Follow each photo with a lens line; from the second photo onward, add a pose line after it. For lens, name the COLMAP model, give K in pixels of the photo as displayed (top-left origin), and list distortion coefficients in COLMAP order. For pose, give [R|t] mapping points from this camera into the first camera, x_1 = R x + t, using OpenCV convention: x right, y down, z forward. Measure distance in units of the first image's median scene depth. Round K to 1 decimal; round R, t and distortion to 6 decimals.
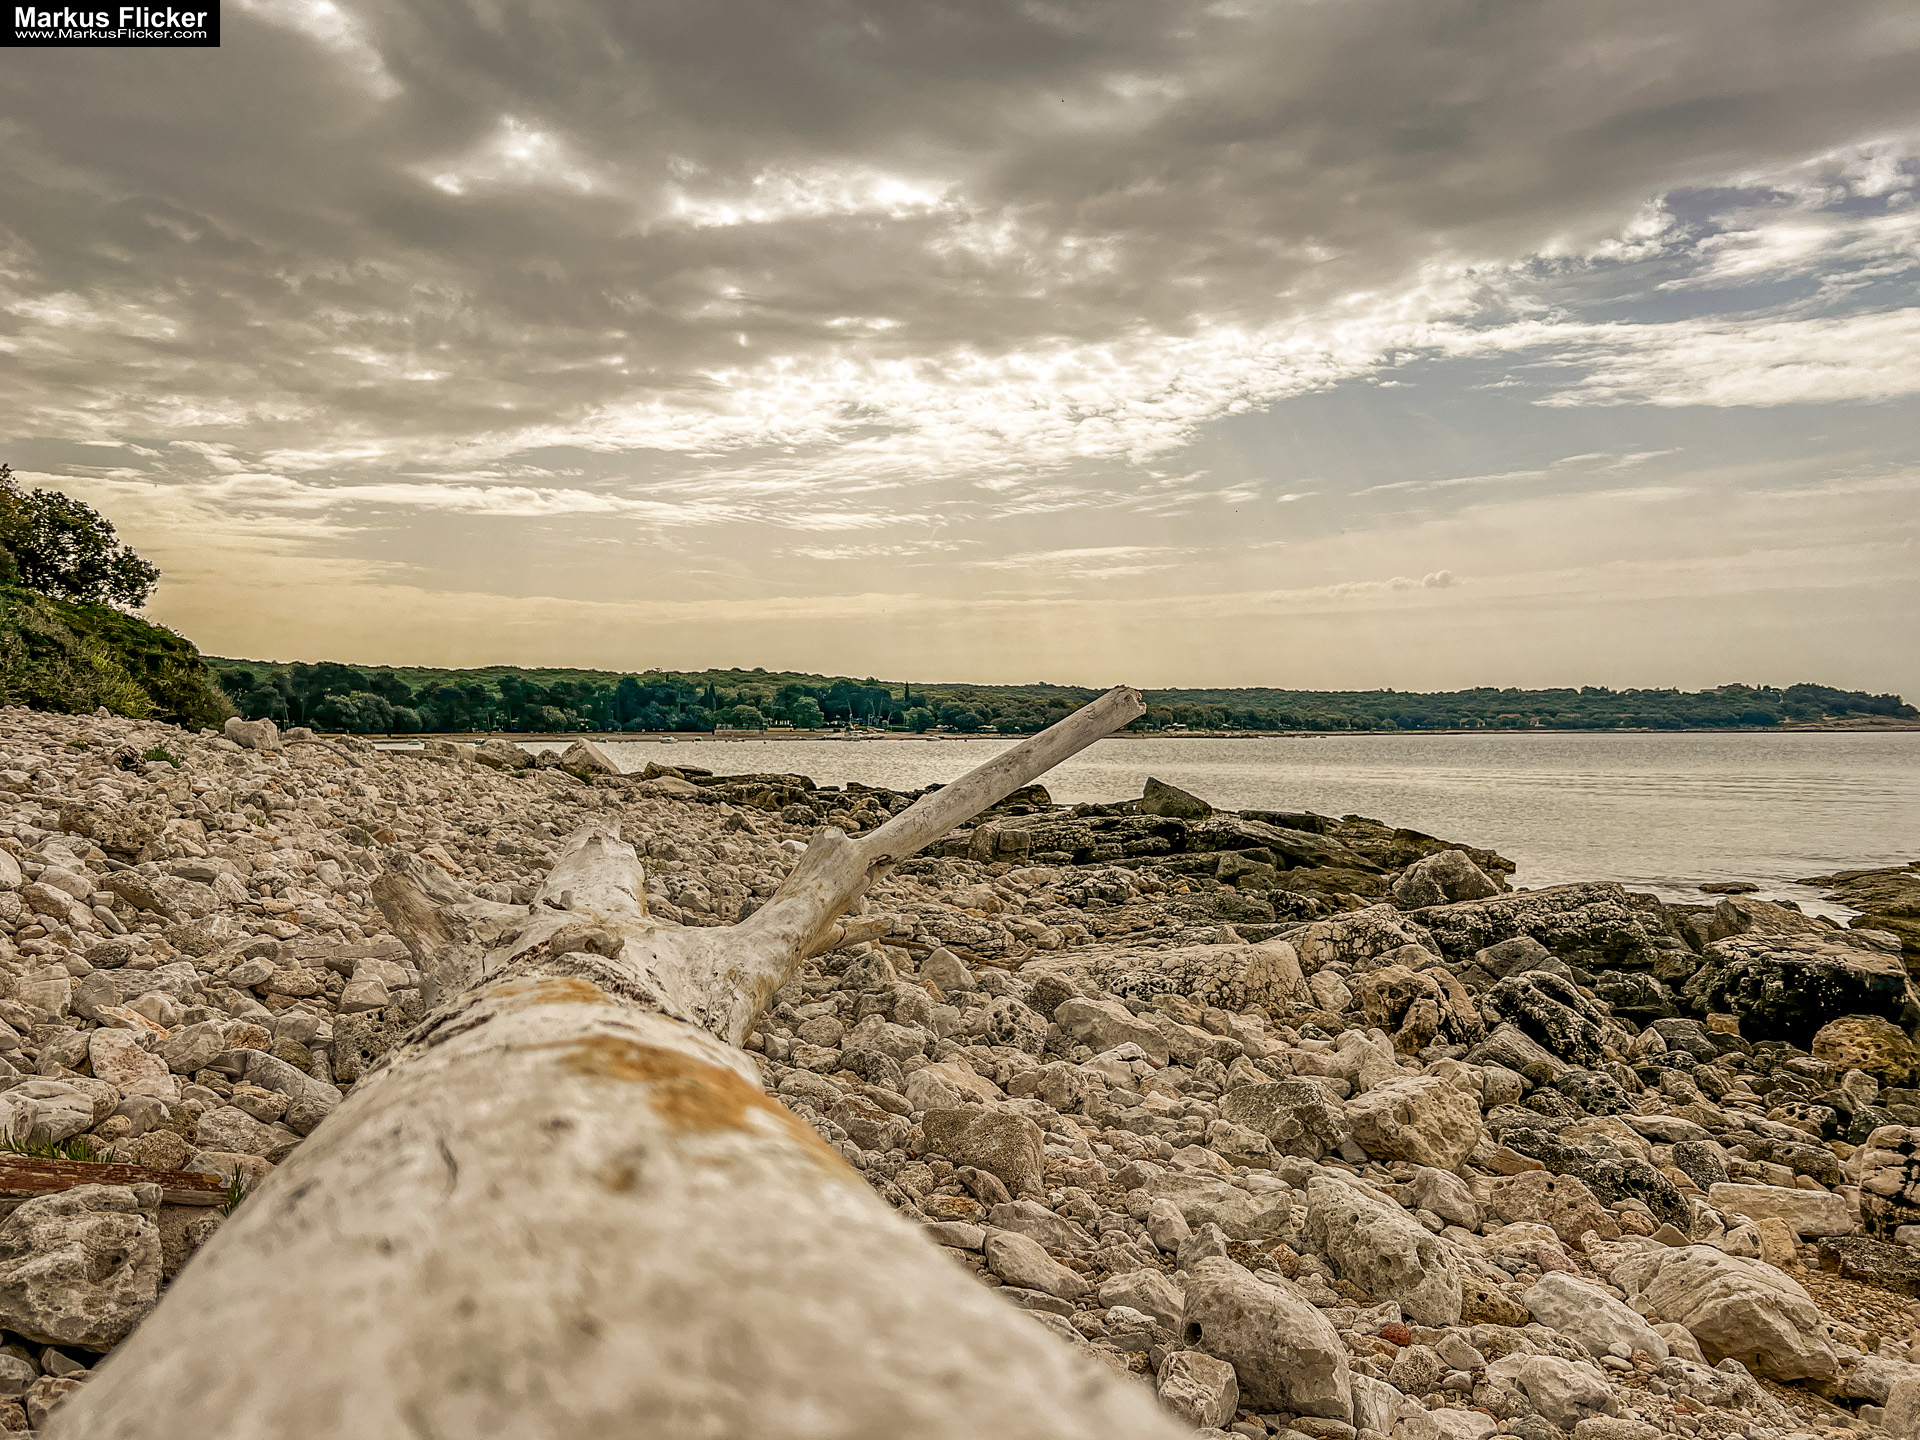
lens RADIAL K [[1515.7, 0, 984.5], [0, 1515.7, 705.6], [0, 0, 1]] dist [-0.011661, 0.008751]
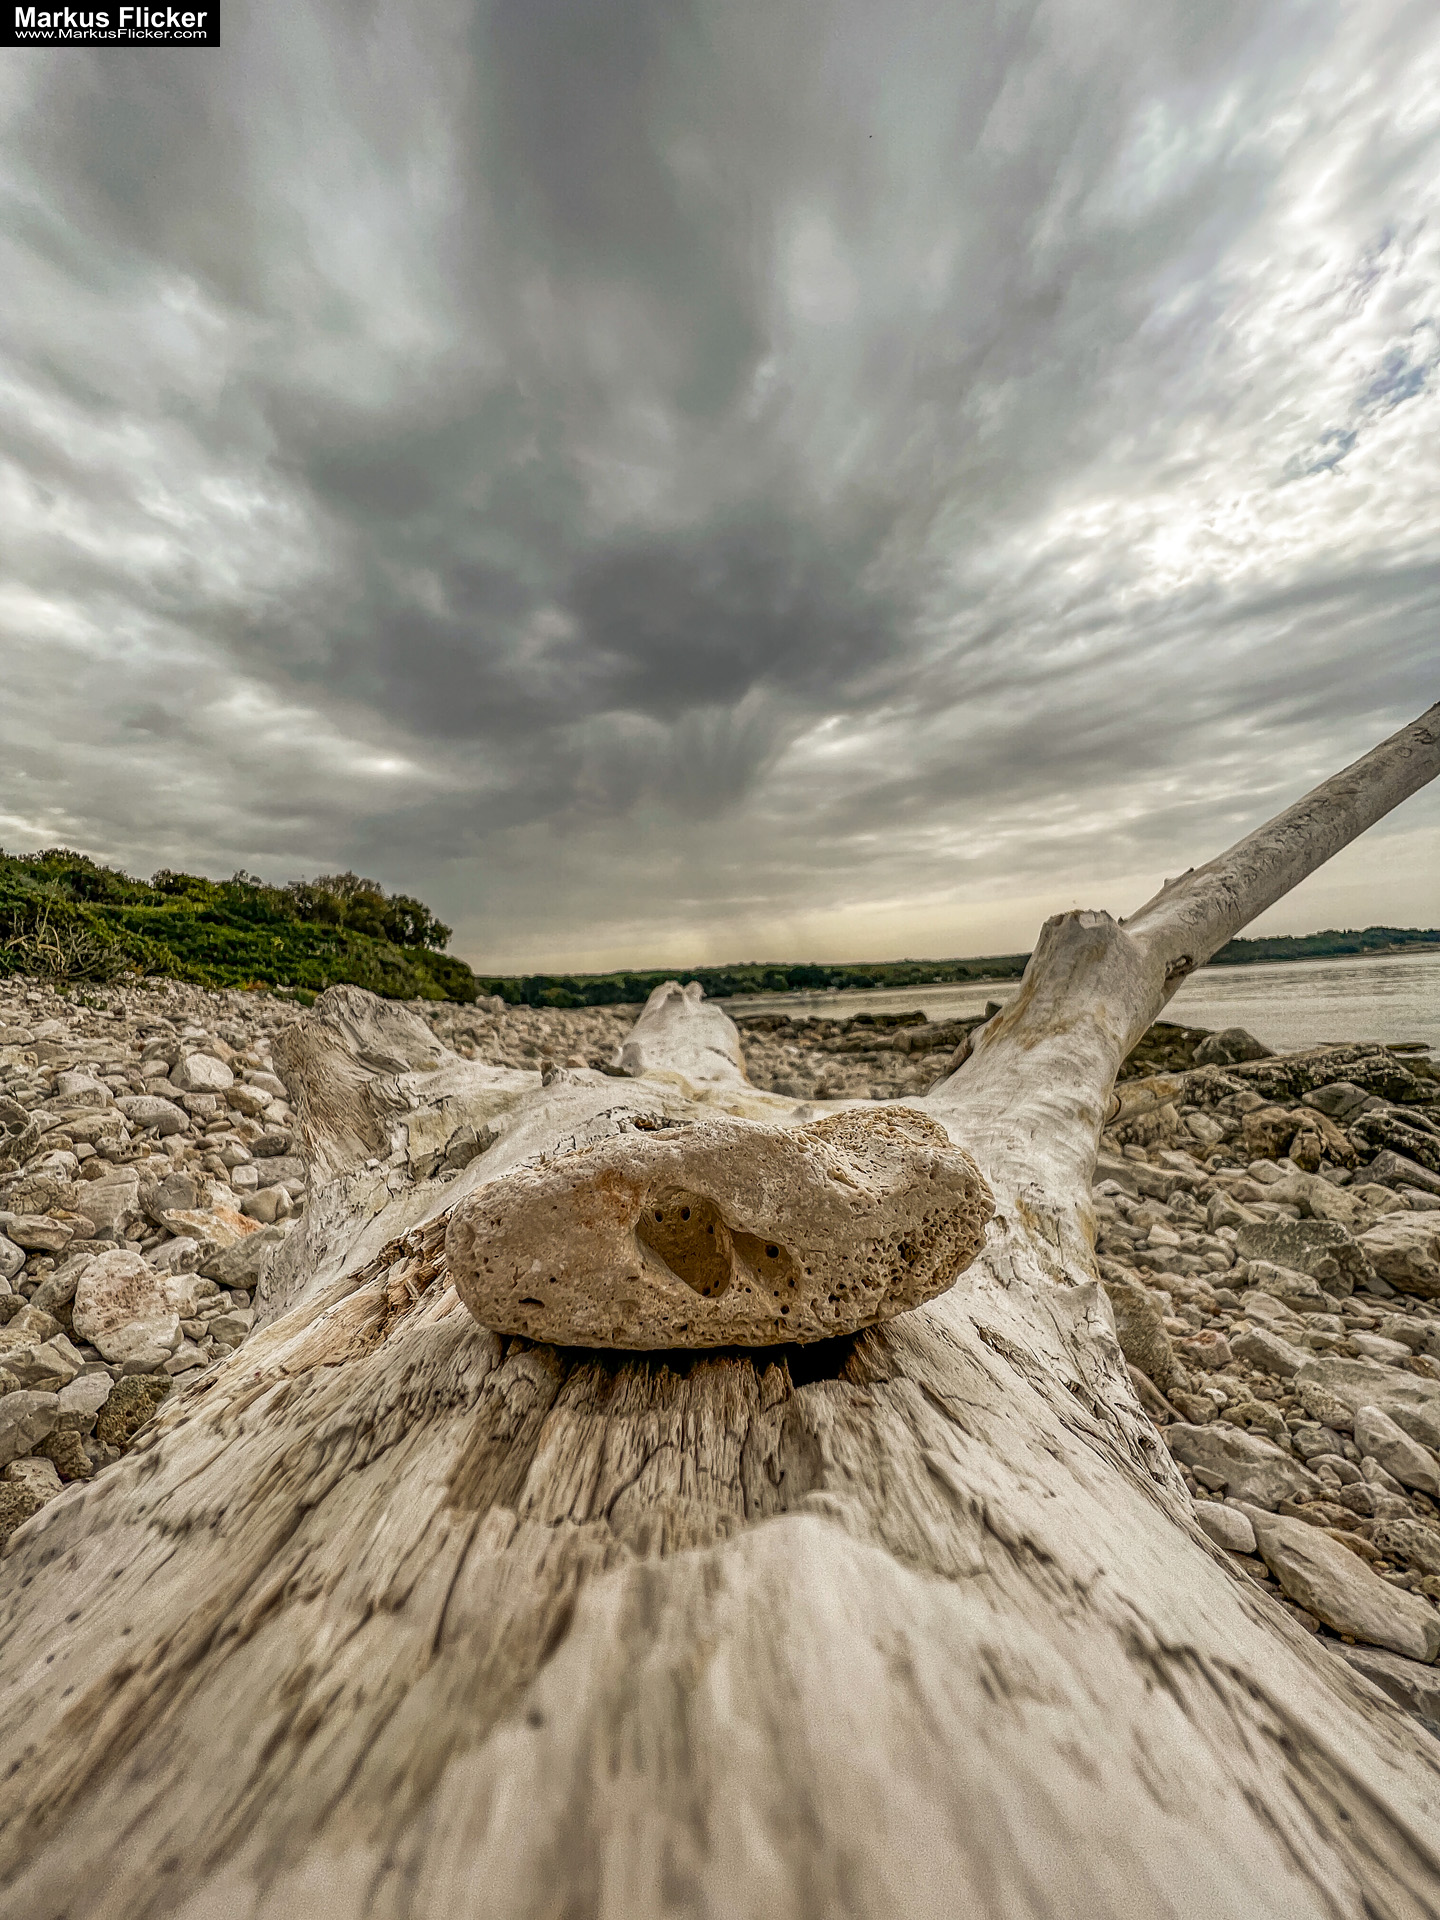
lens RADIAL K [[769.5, 0, 717.1], [0, 769.5, 969.3], [0, 0, 1]] dist [0.010619, -0.002990]
pose [[0.979351, -0.072594, -0.188683, -0.052940], [0.068974, 0.997288, -0.025692, 0.029162], [0.190036, 0.012147, 0.981702, 0.203062]]
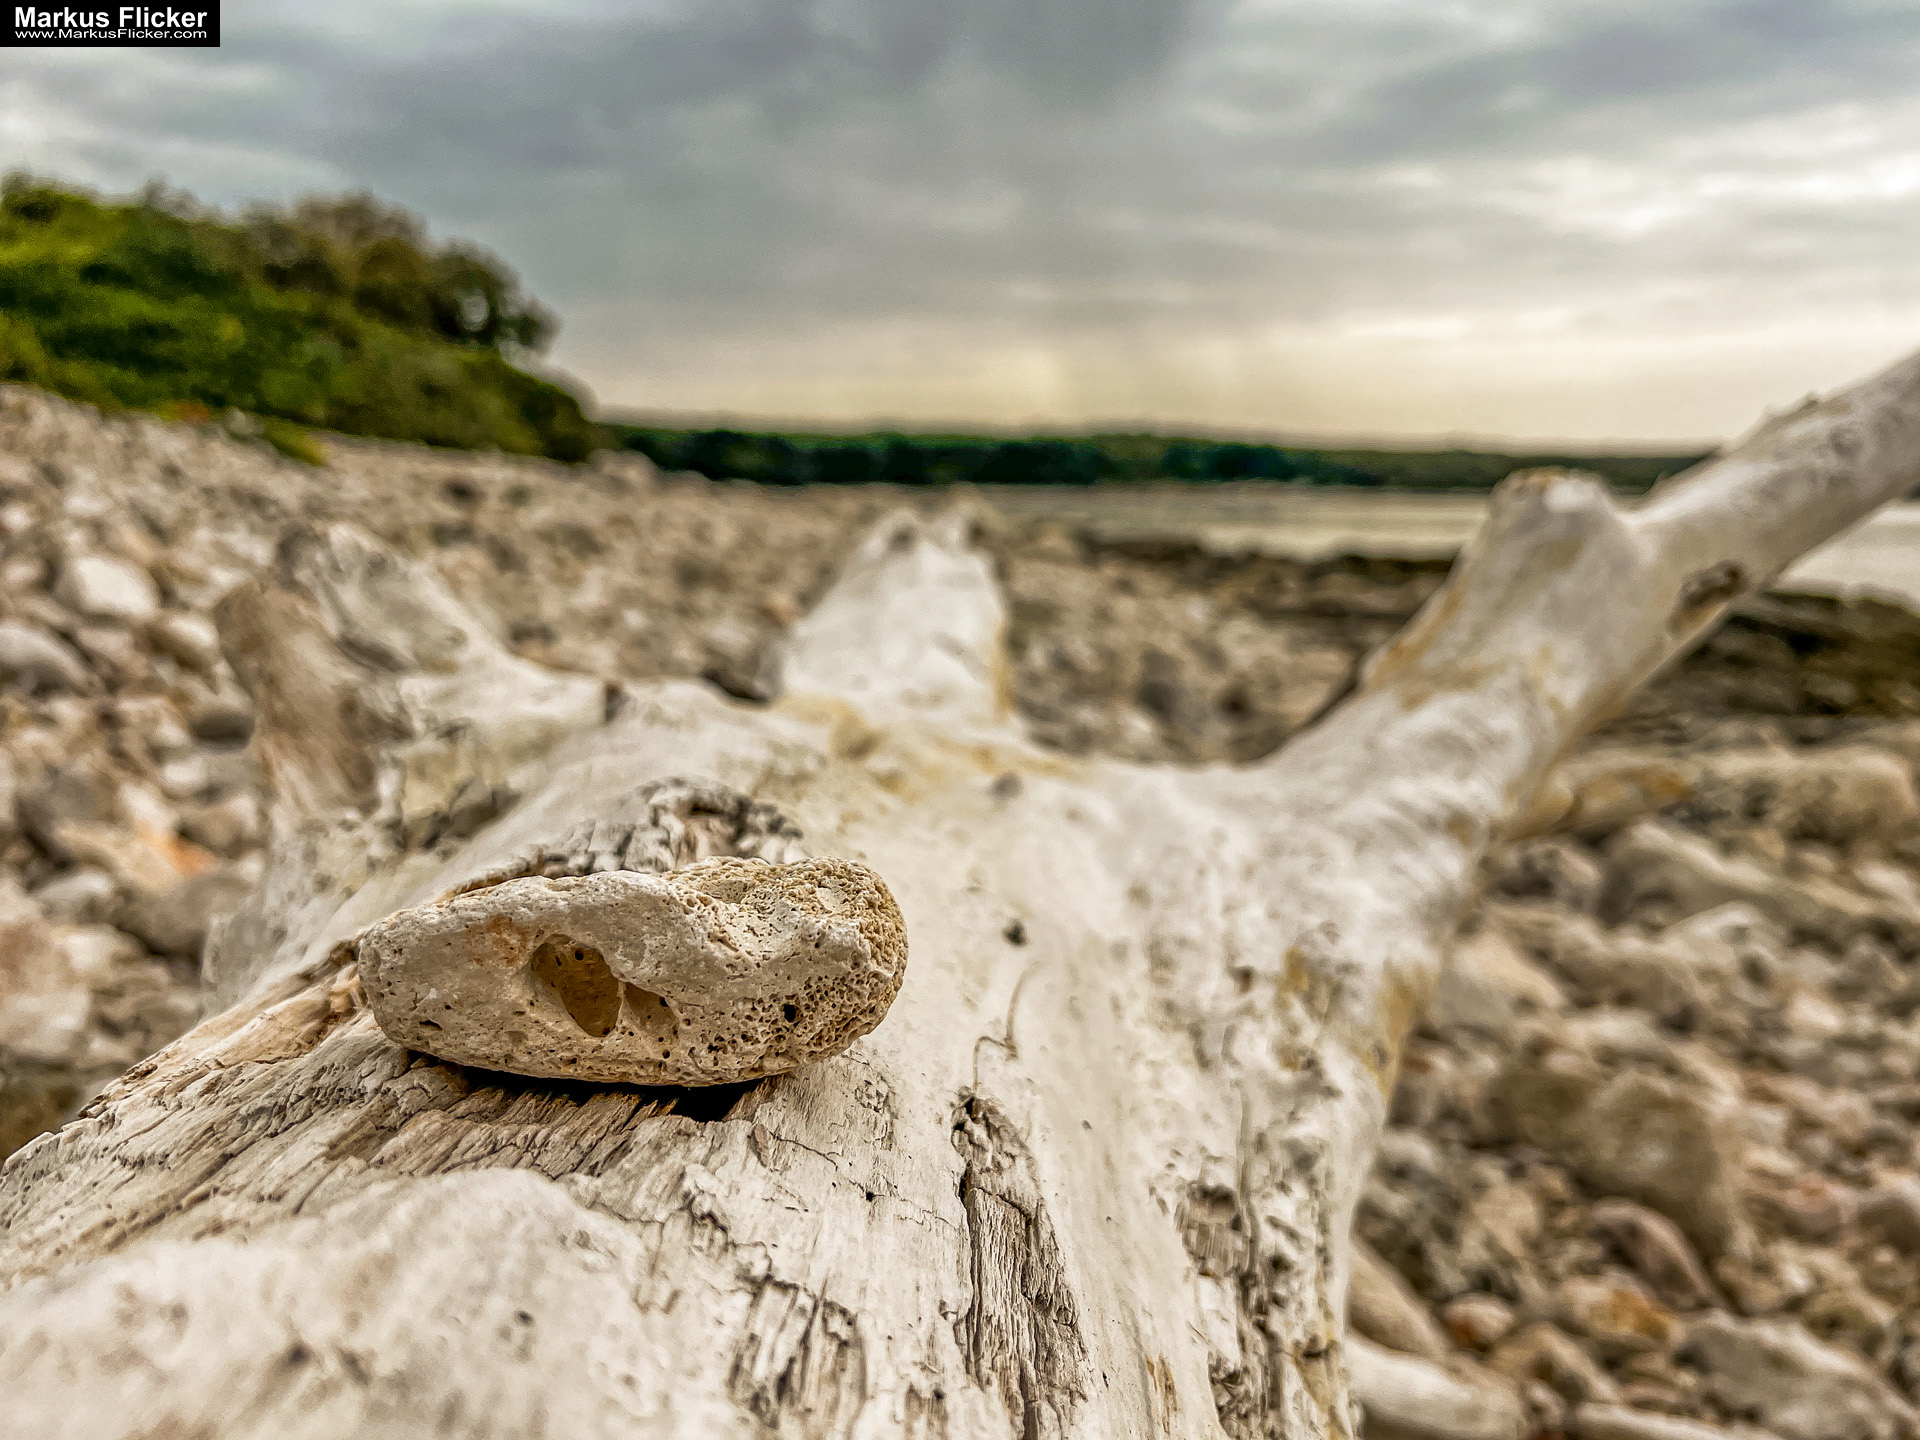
lens RADIAL K [[1515.7, 0, 958.5], [0, 1515.7, 712.2], [0, 0, 1]] dist [-0.011661, 0.008751]
pose [[0.964774, 0.041307, -0.259817, -0.040709], [-0.000239, 0.987734, 0.156145, 0.023336], [0.263080, -0.150582, 0.952950, 0.190346]]
